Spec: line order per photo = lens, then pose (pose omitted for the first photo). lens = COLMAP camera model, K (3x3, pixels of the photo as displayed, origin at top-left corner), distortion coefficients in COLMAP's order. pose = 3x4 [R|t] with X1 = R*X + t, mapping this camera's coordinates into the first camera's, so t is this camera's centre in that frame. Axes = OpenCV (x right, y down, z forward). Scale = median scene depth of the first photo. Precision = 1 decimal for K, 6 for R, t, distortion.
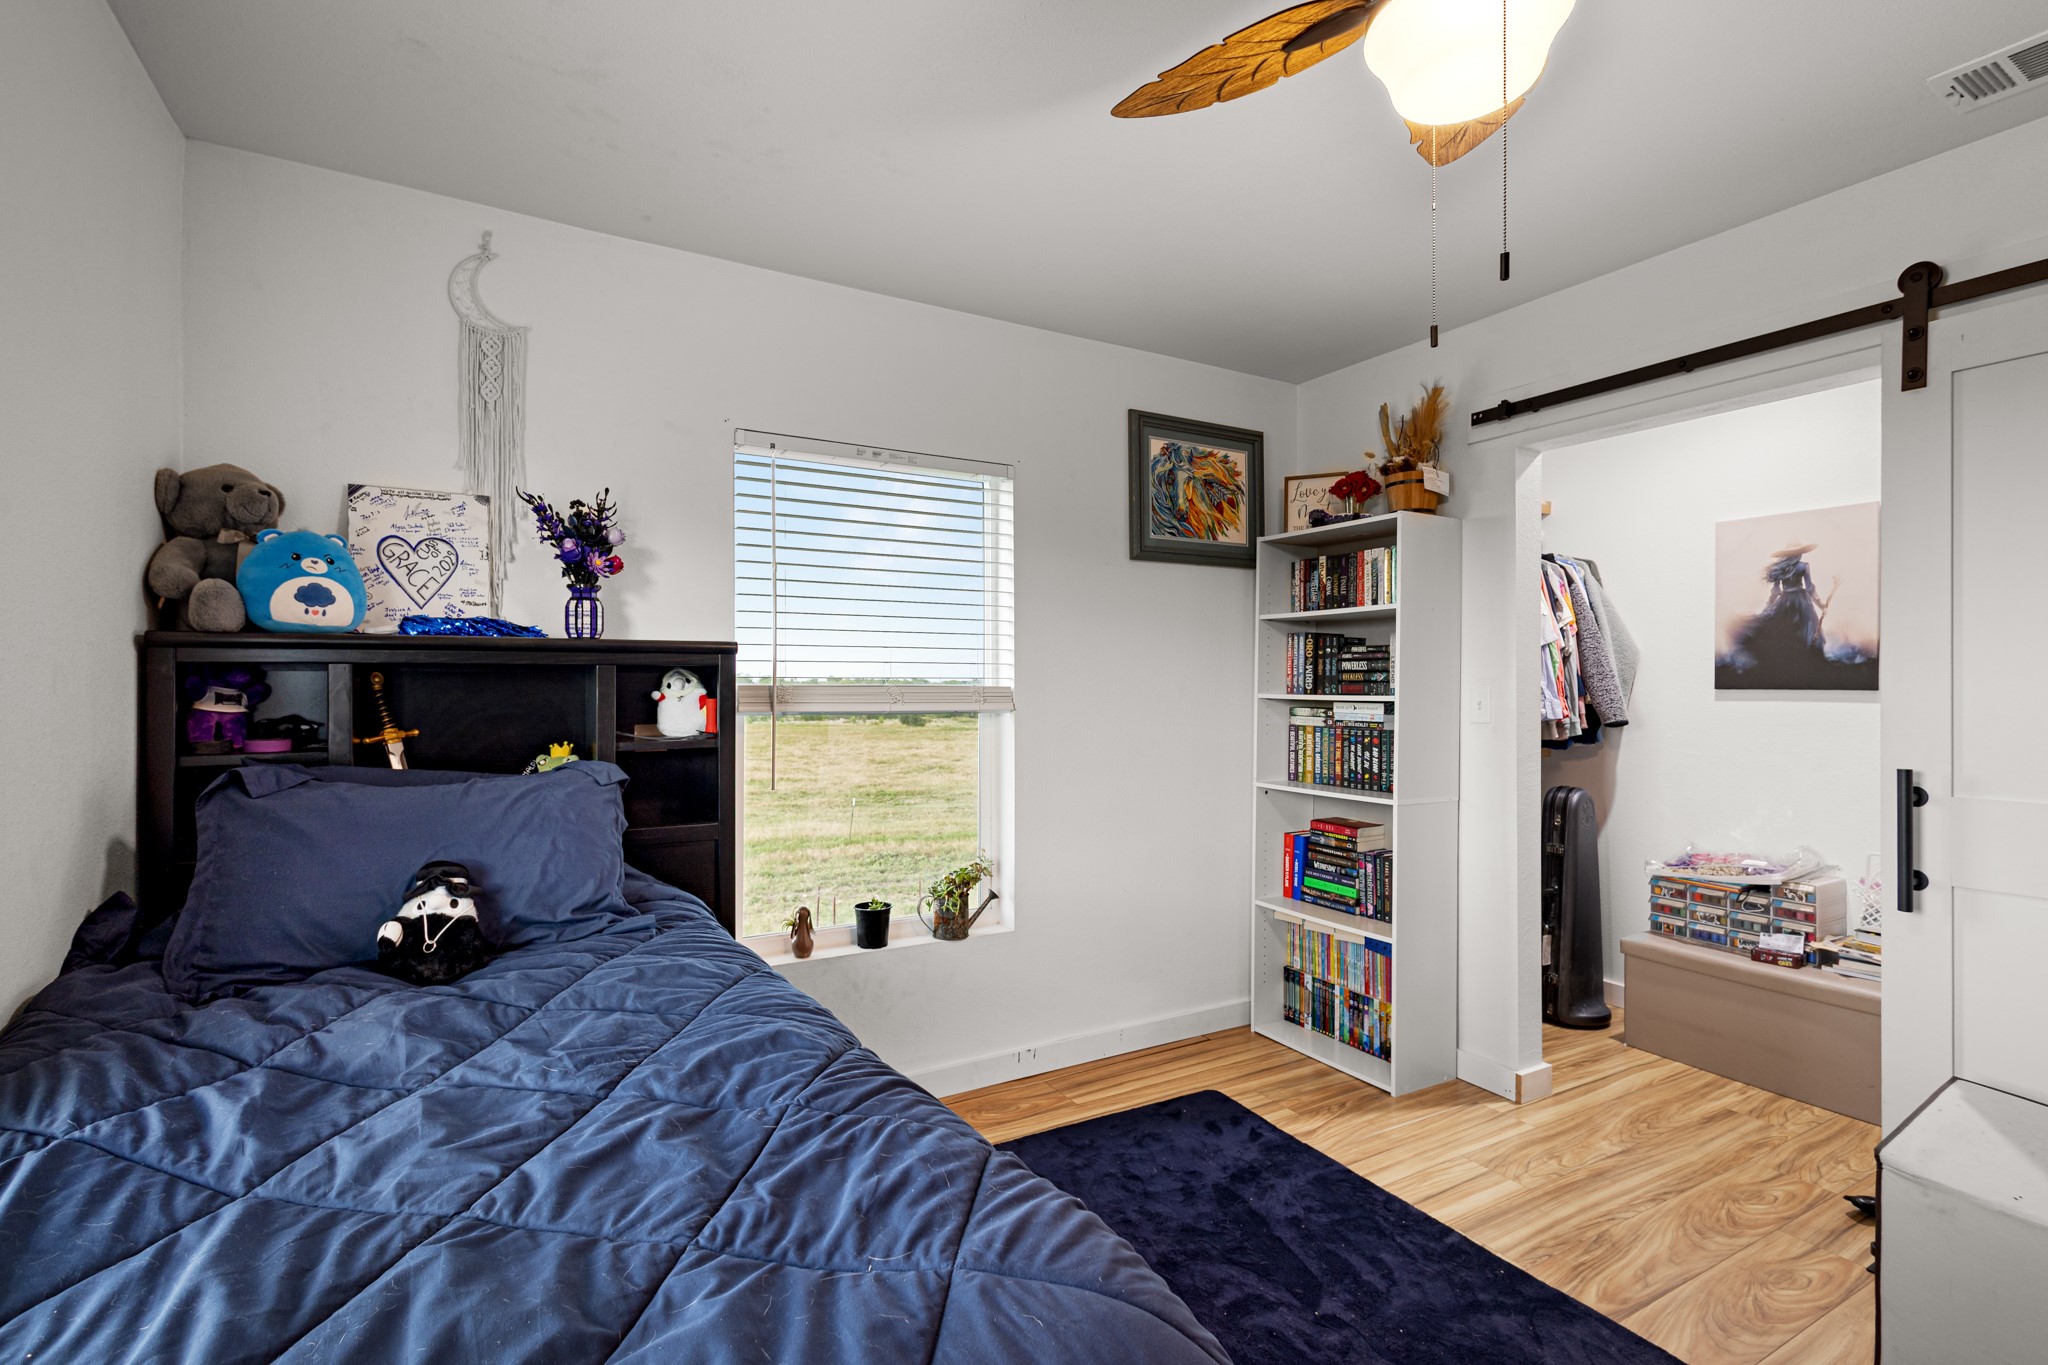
lens RADIAL K [[937.5, 0, 1016.3], [0, 937.5, 682.6], [0, 0, 1]] dist [0.003951, 0.000525]
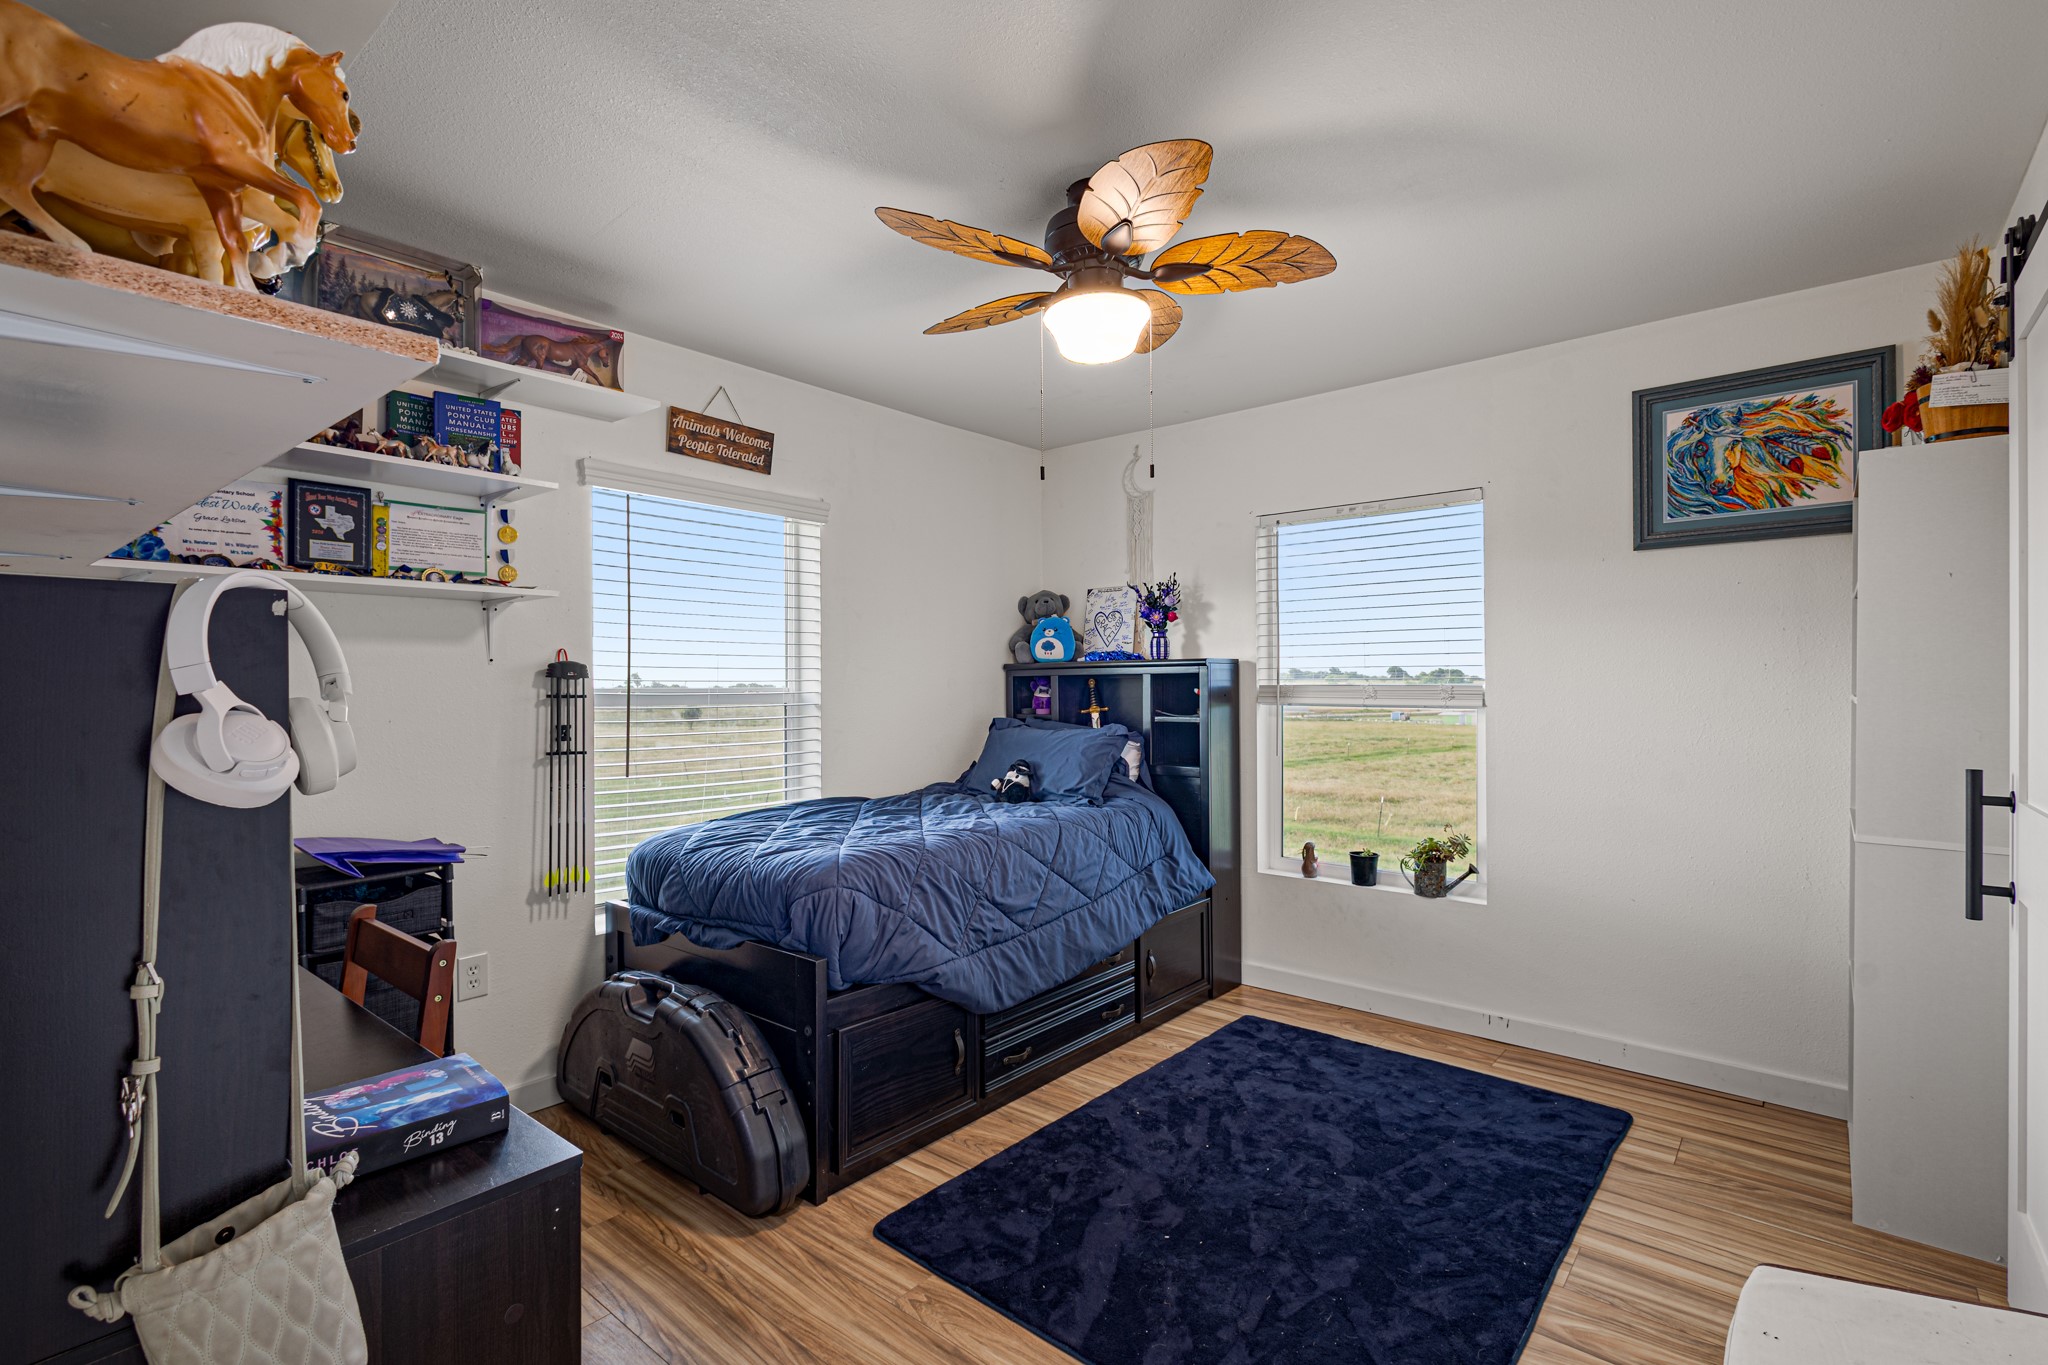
lens RADIAL K [[937.5, 0, 1016.3], [0, 937.5, 682.6], [0, 0, 1]] dist [0.003951, 0.000525]
pose [[0.337472, -0.003262, -0.941330, 0.883798], [0.005805, 0.999982, -0.001384, -0.000873], [0.941318, -0.004997, 0.337485, 0.103904]]
